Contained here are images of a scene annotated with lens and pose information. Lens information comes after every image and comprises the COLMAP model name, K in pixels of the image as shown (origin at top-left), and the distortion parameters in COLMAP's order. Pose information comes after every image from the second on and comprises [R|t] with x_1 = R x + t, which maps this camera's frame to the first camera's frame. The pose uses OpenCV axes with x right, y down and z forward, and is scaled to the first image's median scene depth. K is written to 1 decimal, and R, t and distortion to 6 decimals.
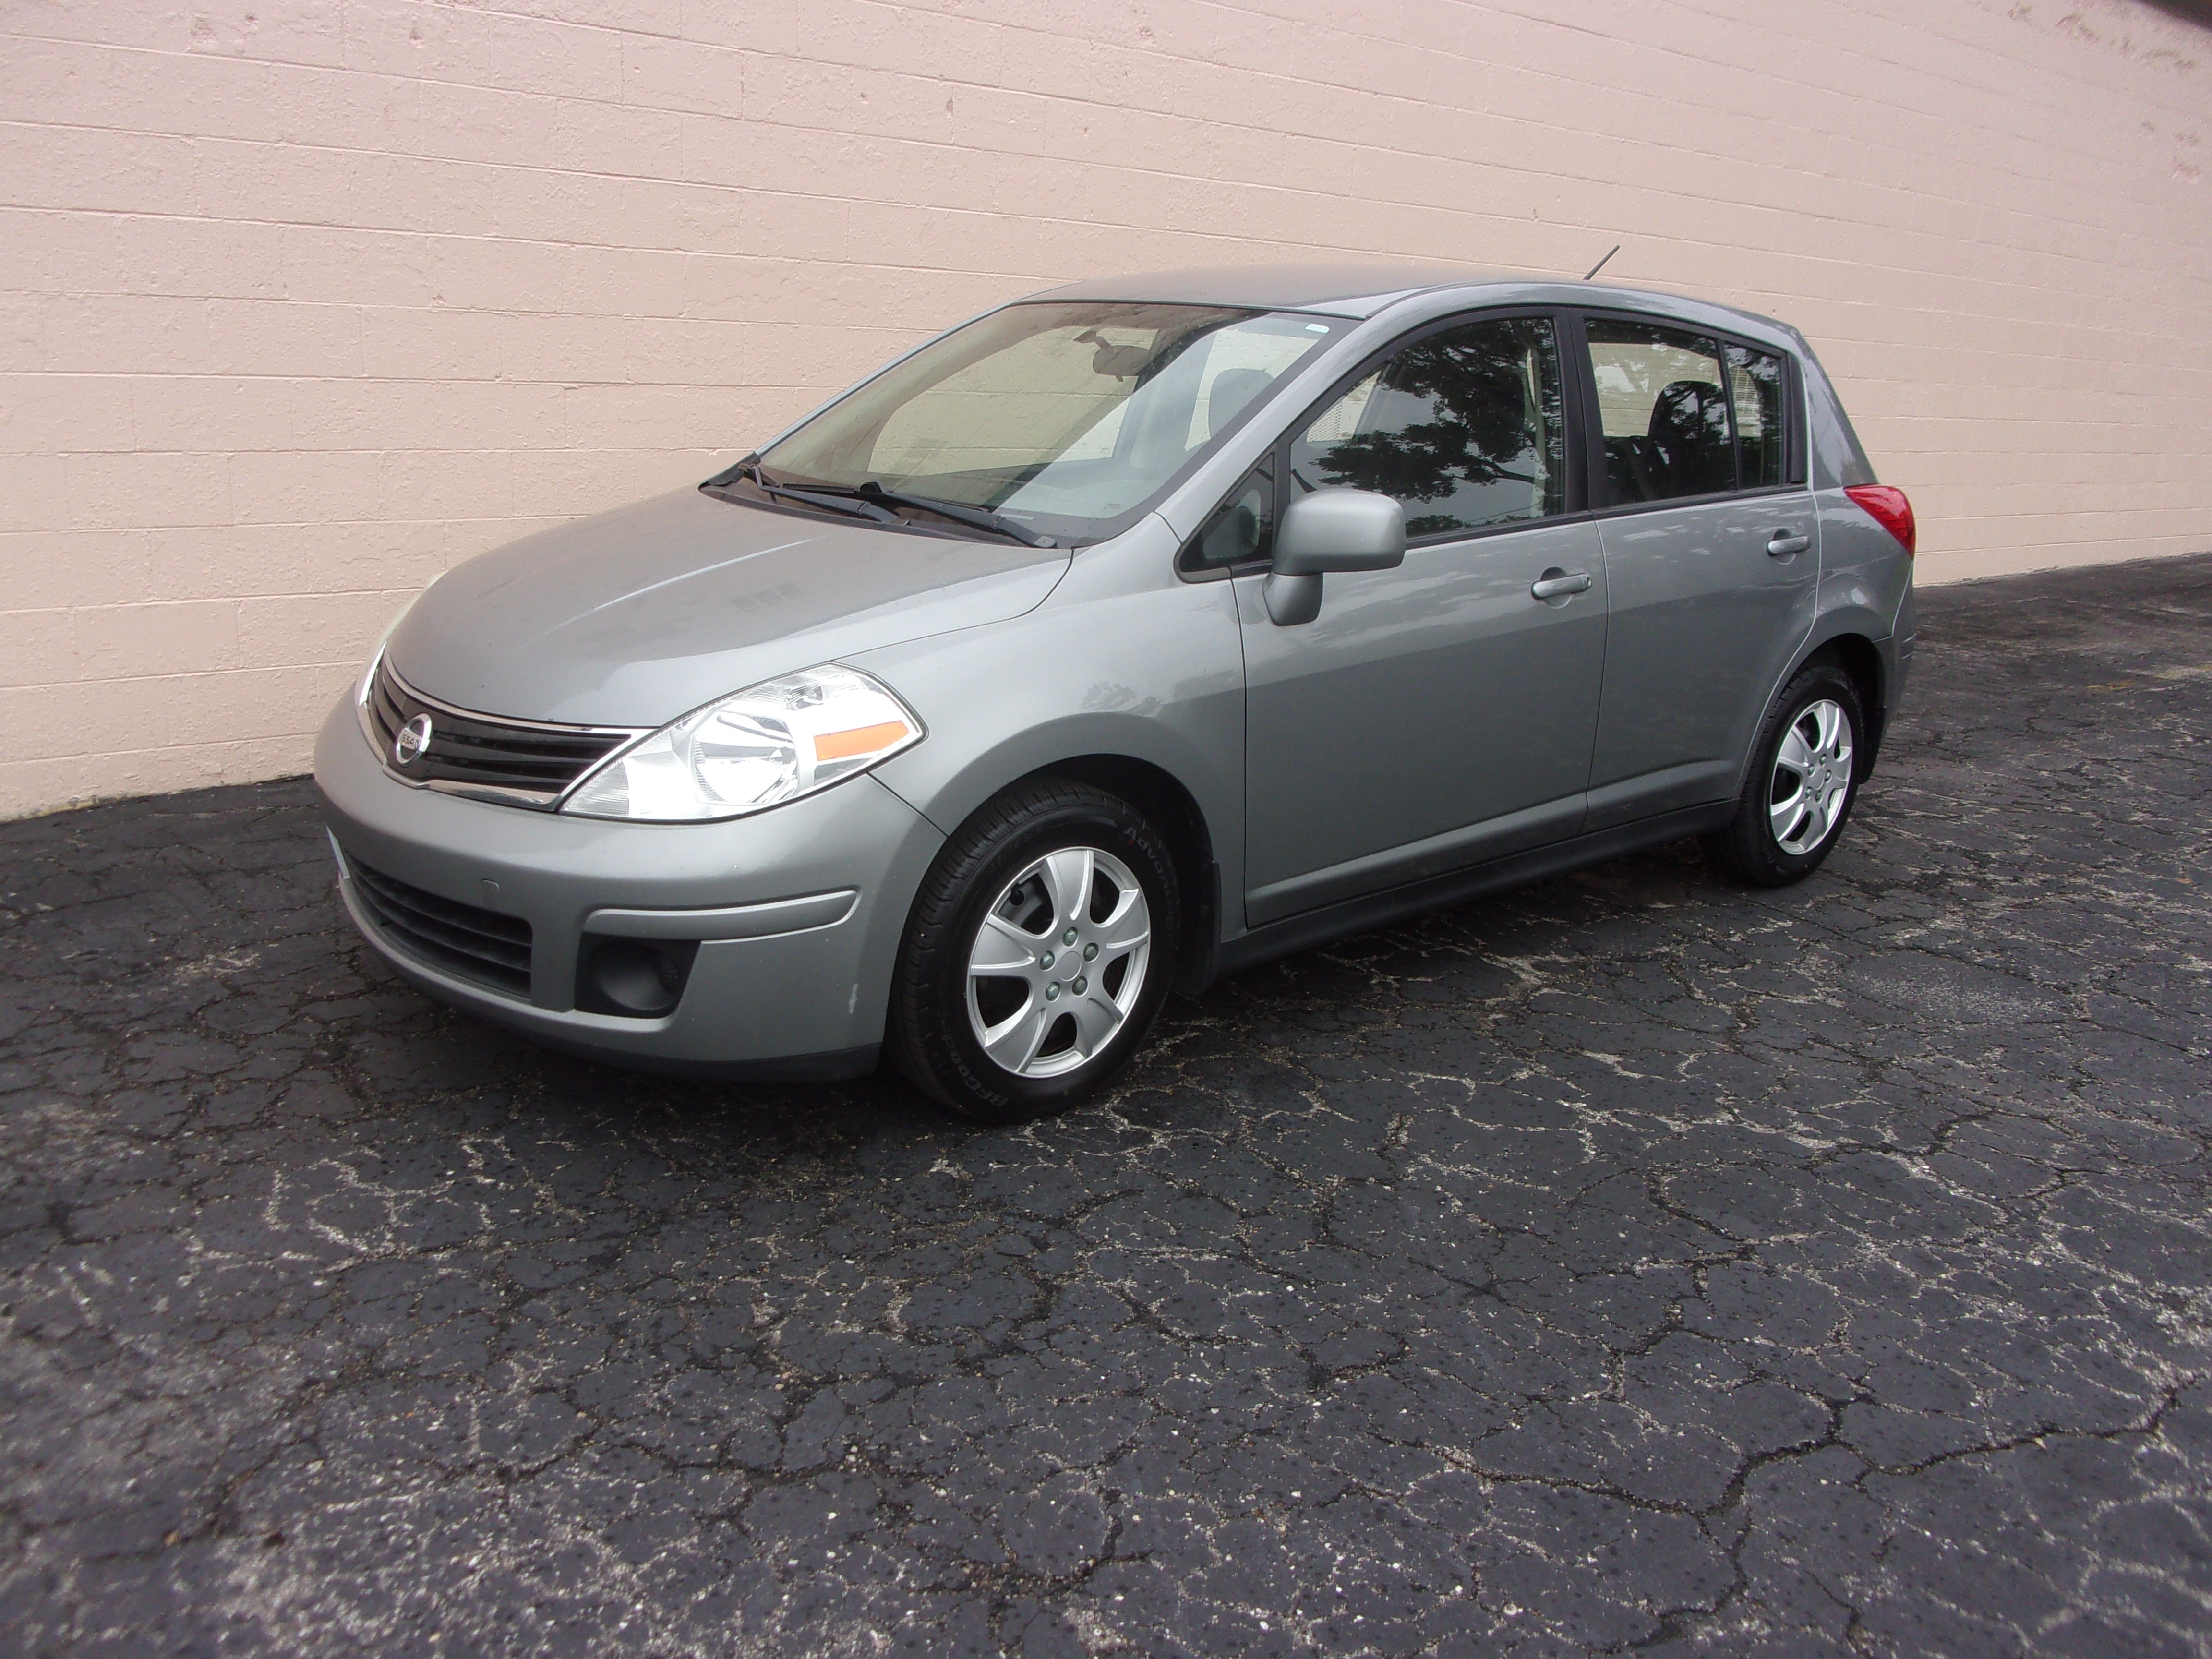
lens RADIAL K [[1860.5, 0, 1089.8], [0, 1860.5, 828.7], [0, 0, 1]] dist [-0.008175, 0.022849]
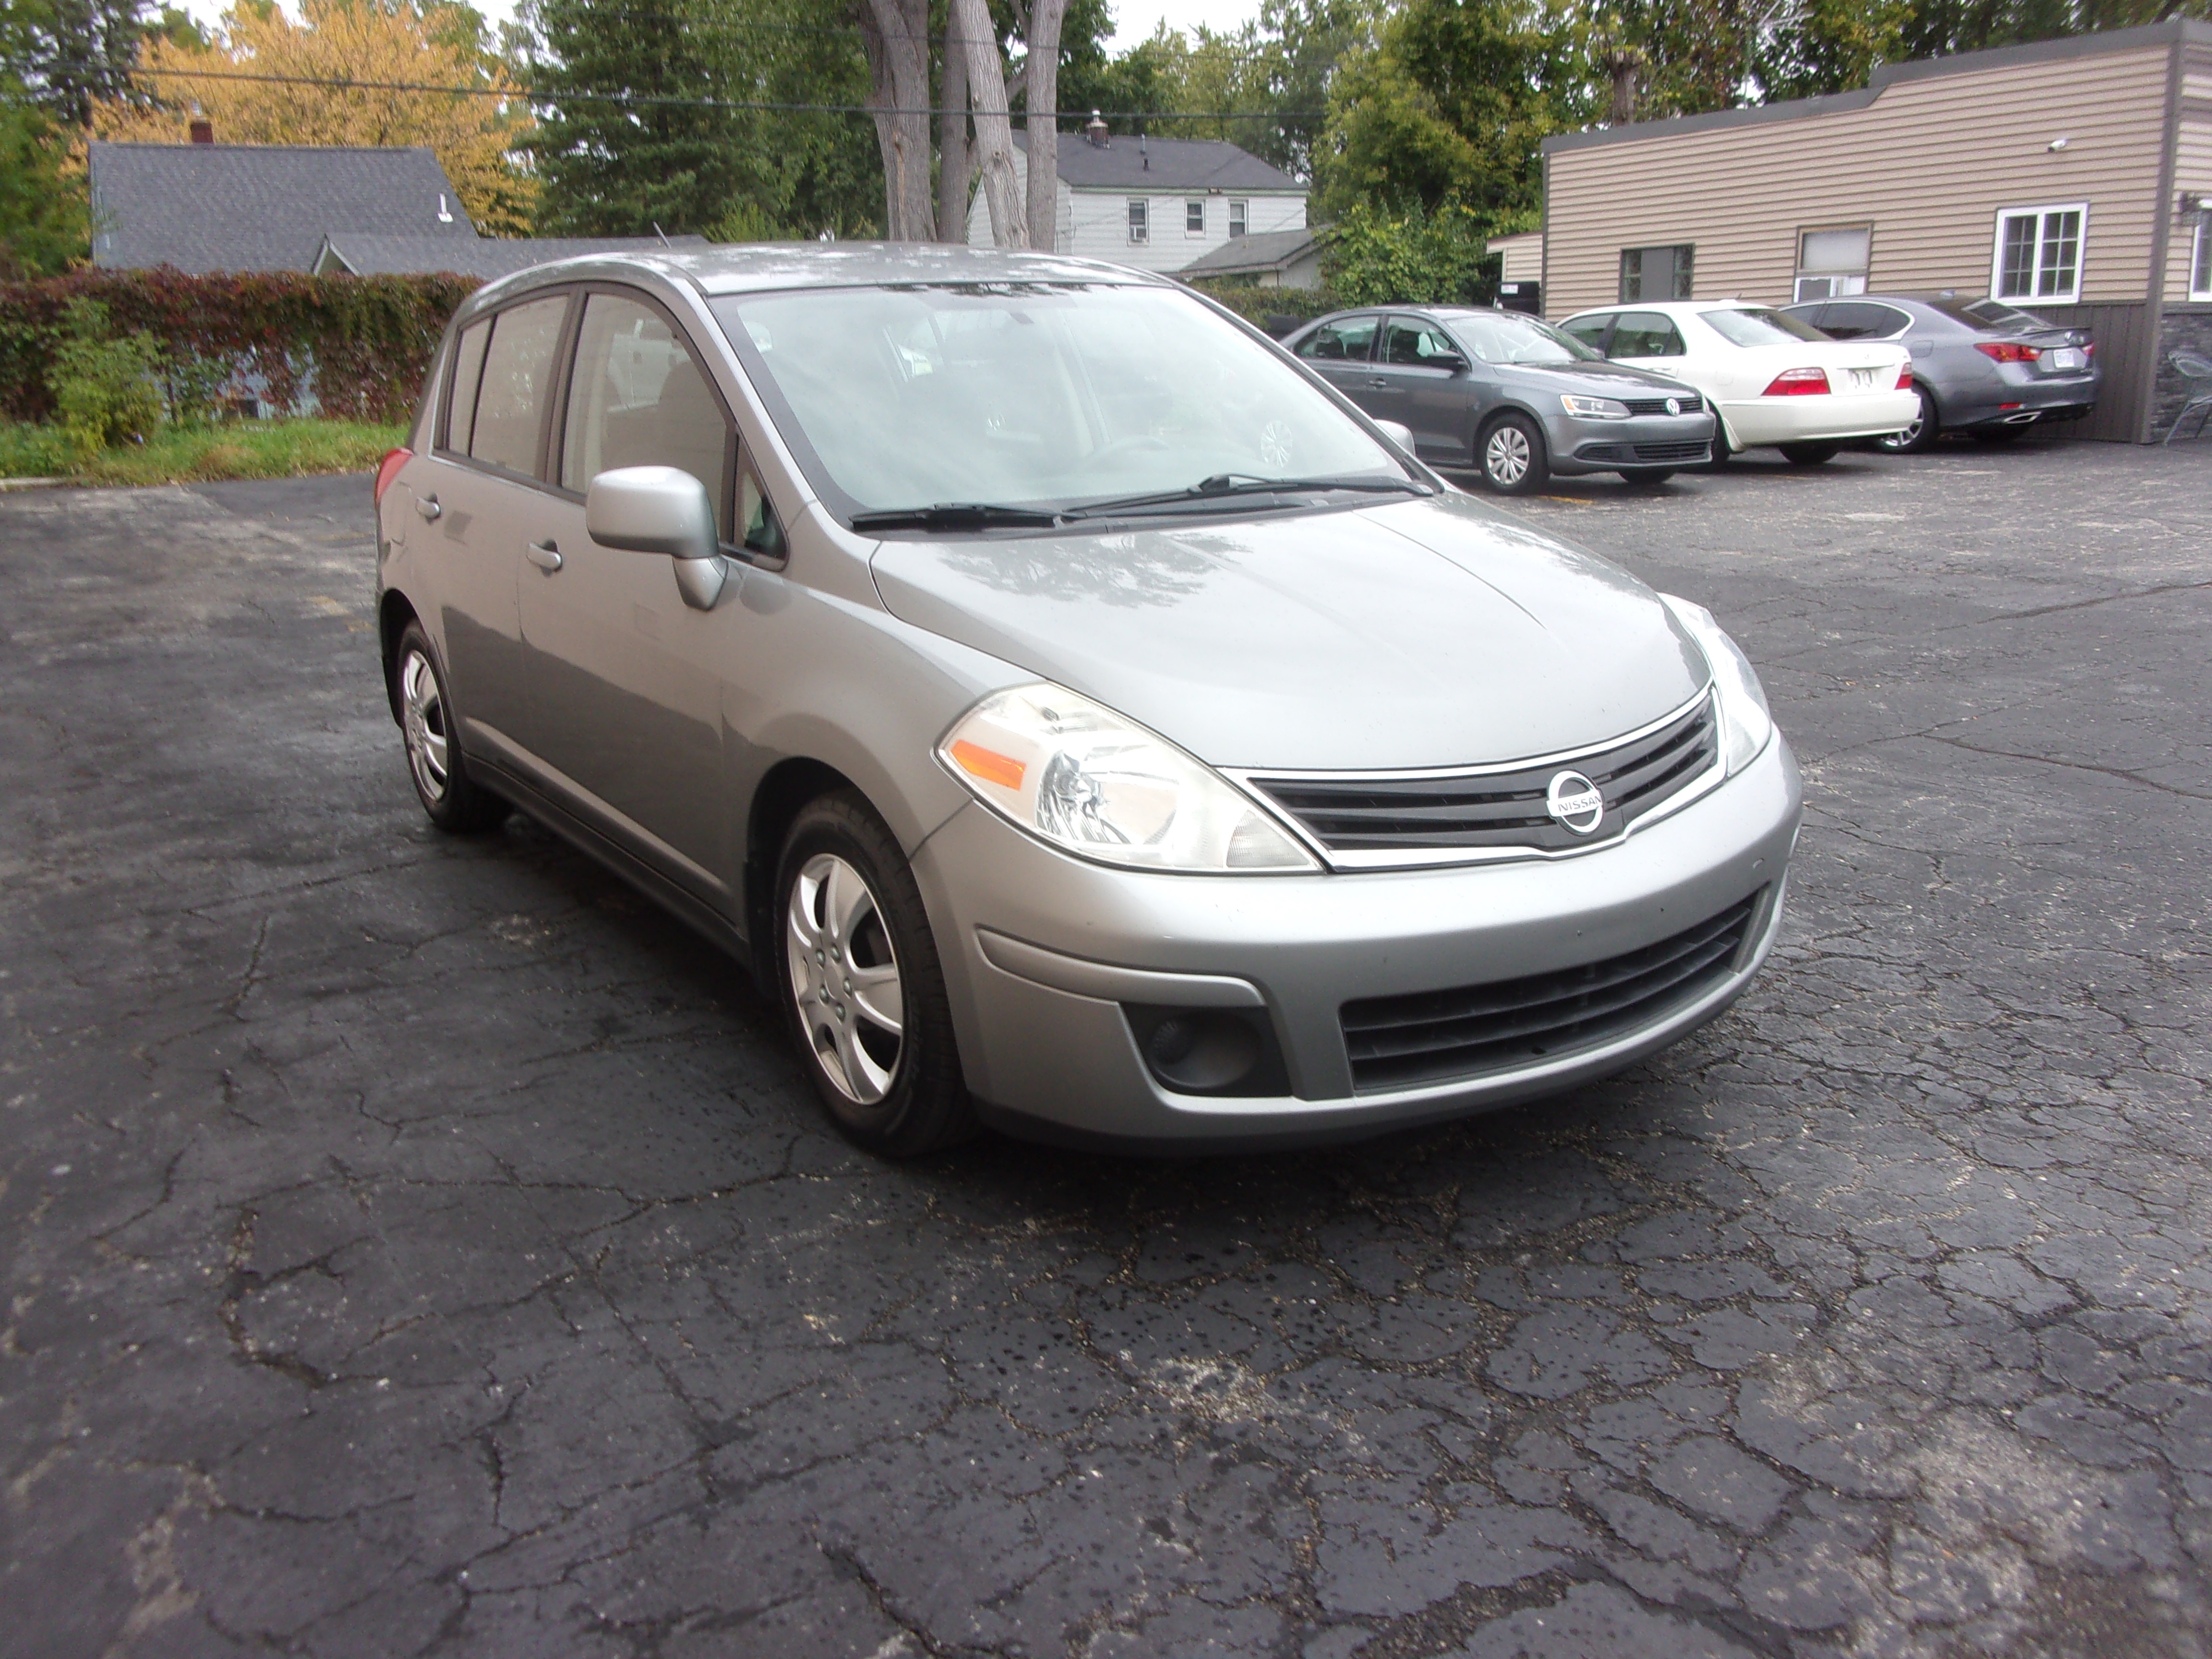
lens RADIAL K [[1834.4, 0, 1106.0], [0, 1834.4, 829.5], [0, 0, 1]] dist [0.011870, -0.069514]
pose [[0.116707, -0.304478, 0.945343, -1.176290], [0.287270, 0.921509, 0.261336, -0.315692], [-0.950713, 0.241069, 0.195014, 1.034162]]
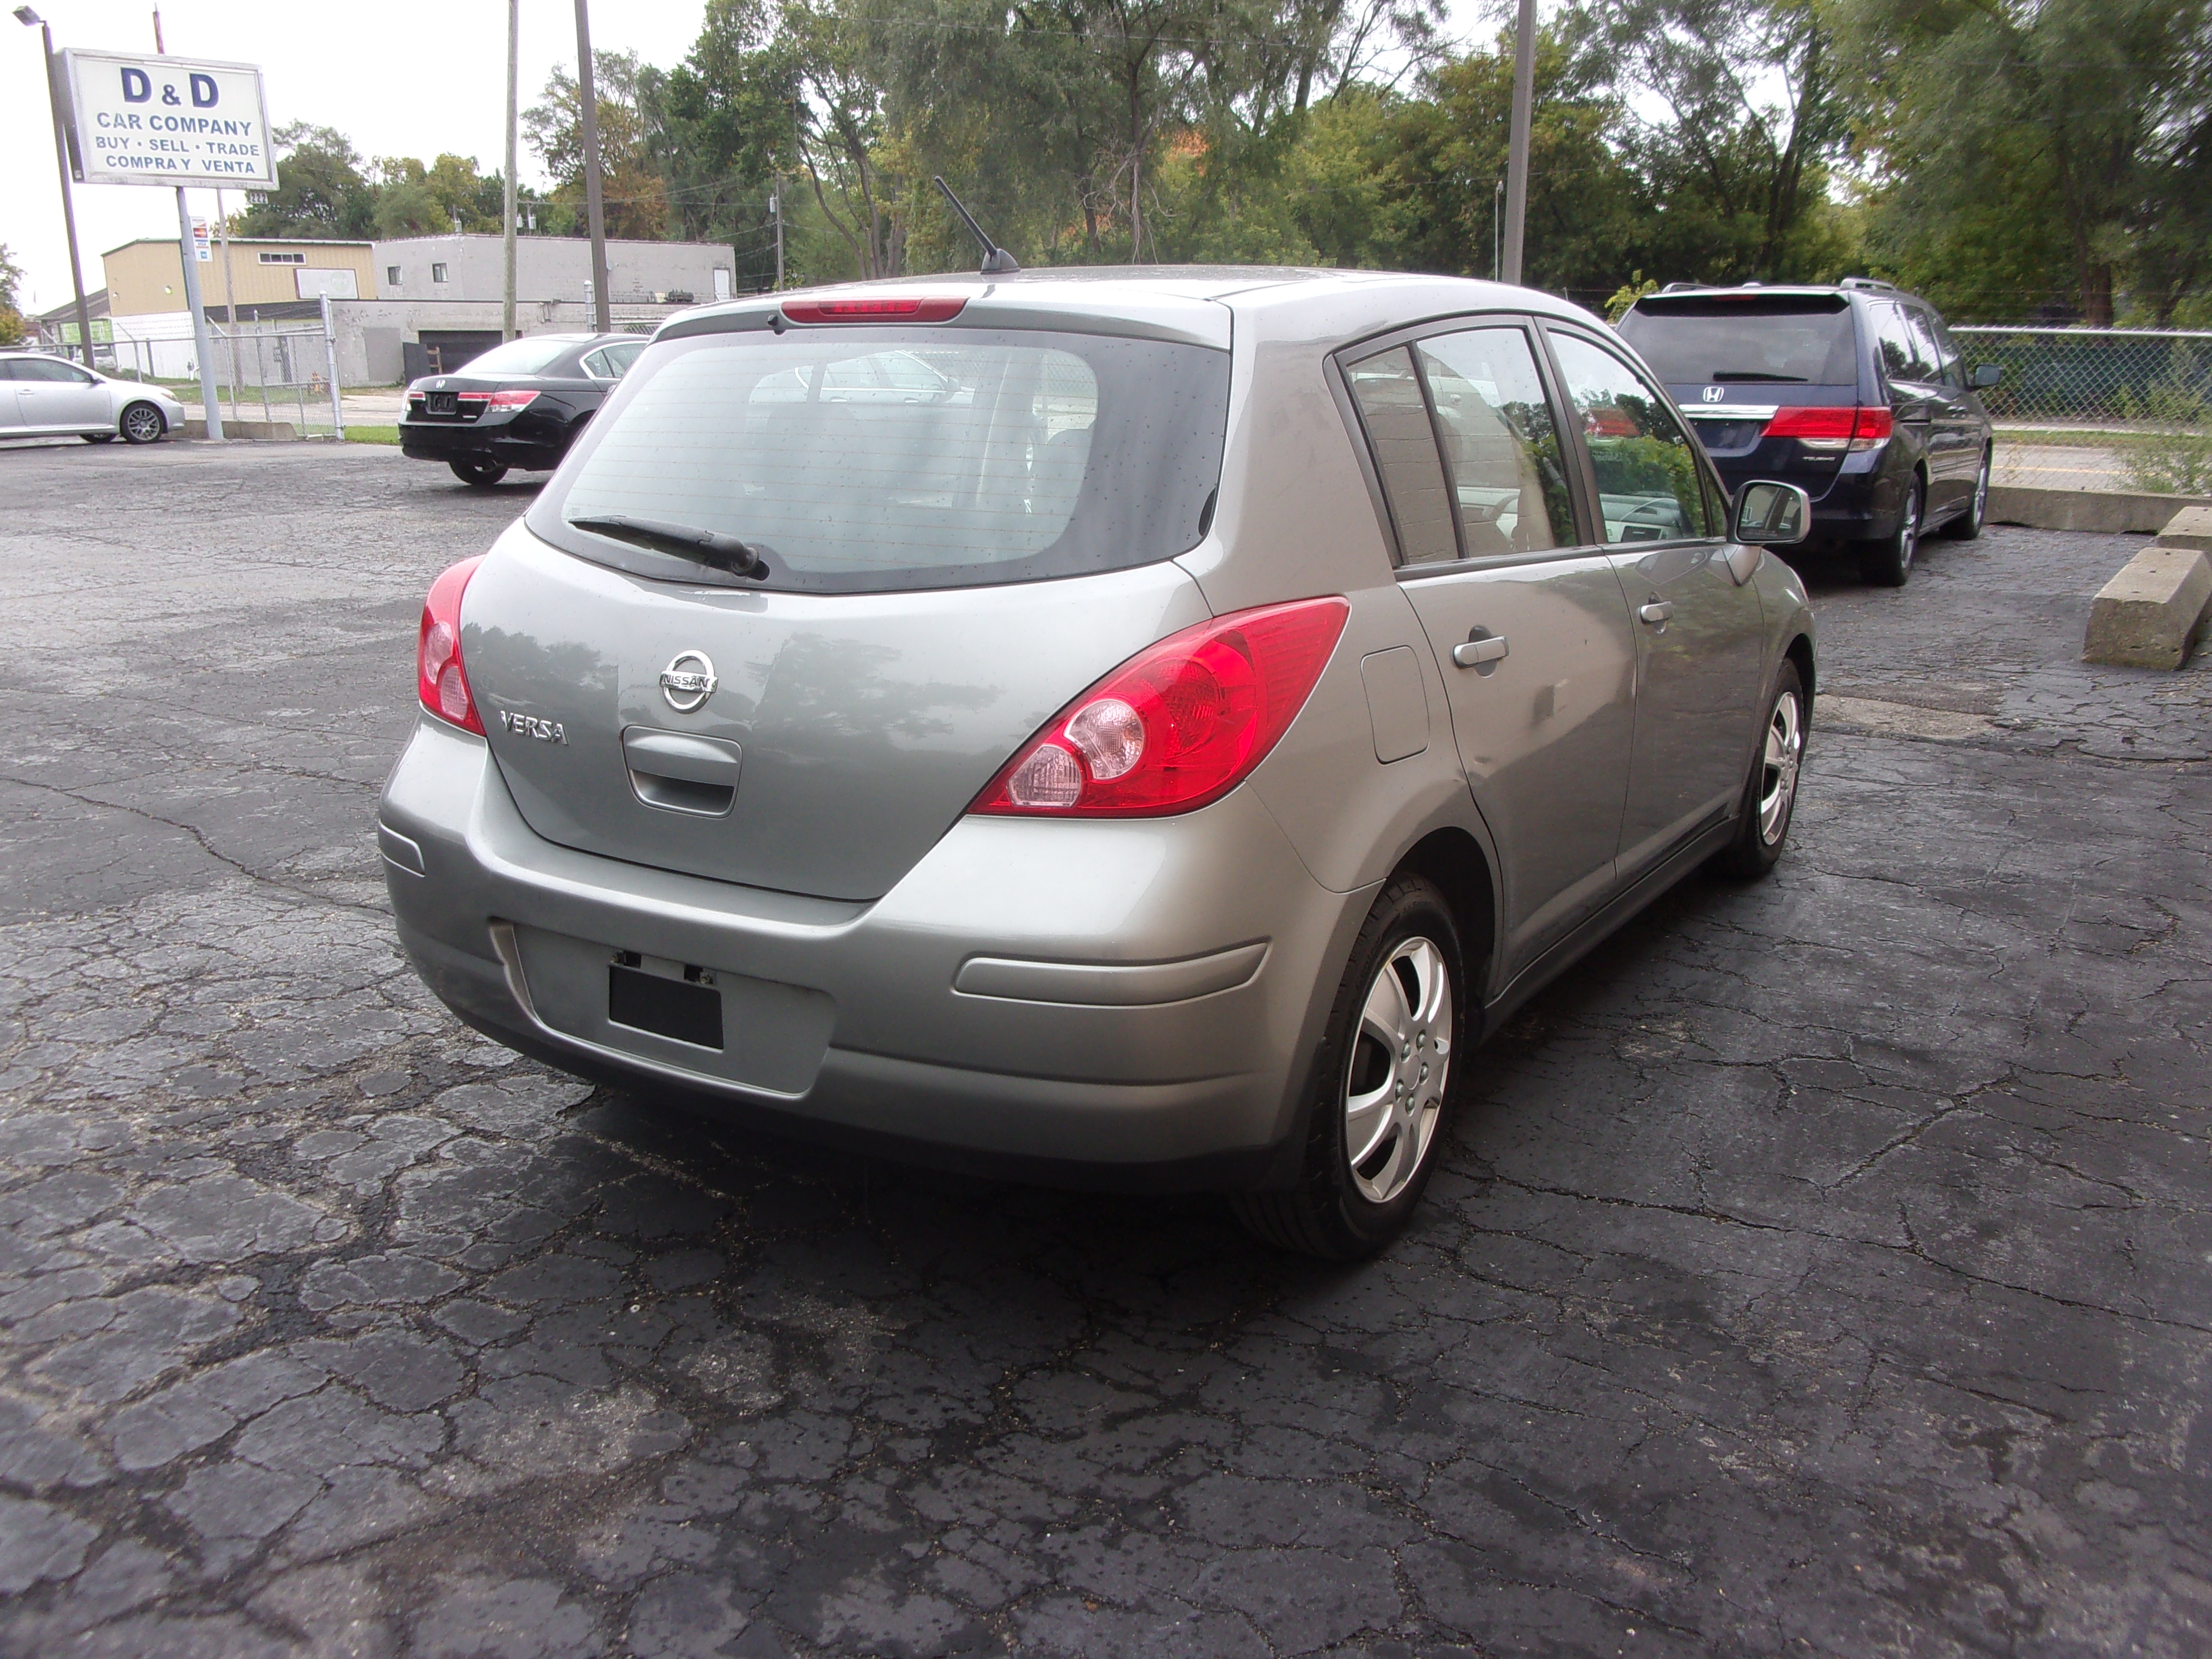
lens RADIAL K [[1860.5, 0, 1089.8], [0, 1860.5, 828.7], [0, 0, 1]] dist [-0.008175, 0.022849]
pose [[-0.952964, 0.032132, -0.301377, 0.664357], [-0.119239, 0.874431, 0.470268, -0.654367], [0.278644, 0.484084, -0.829470, 2.502515]]
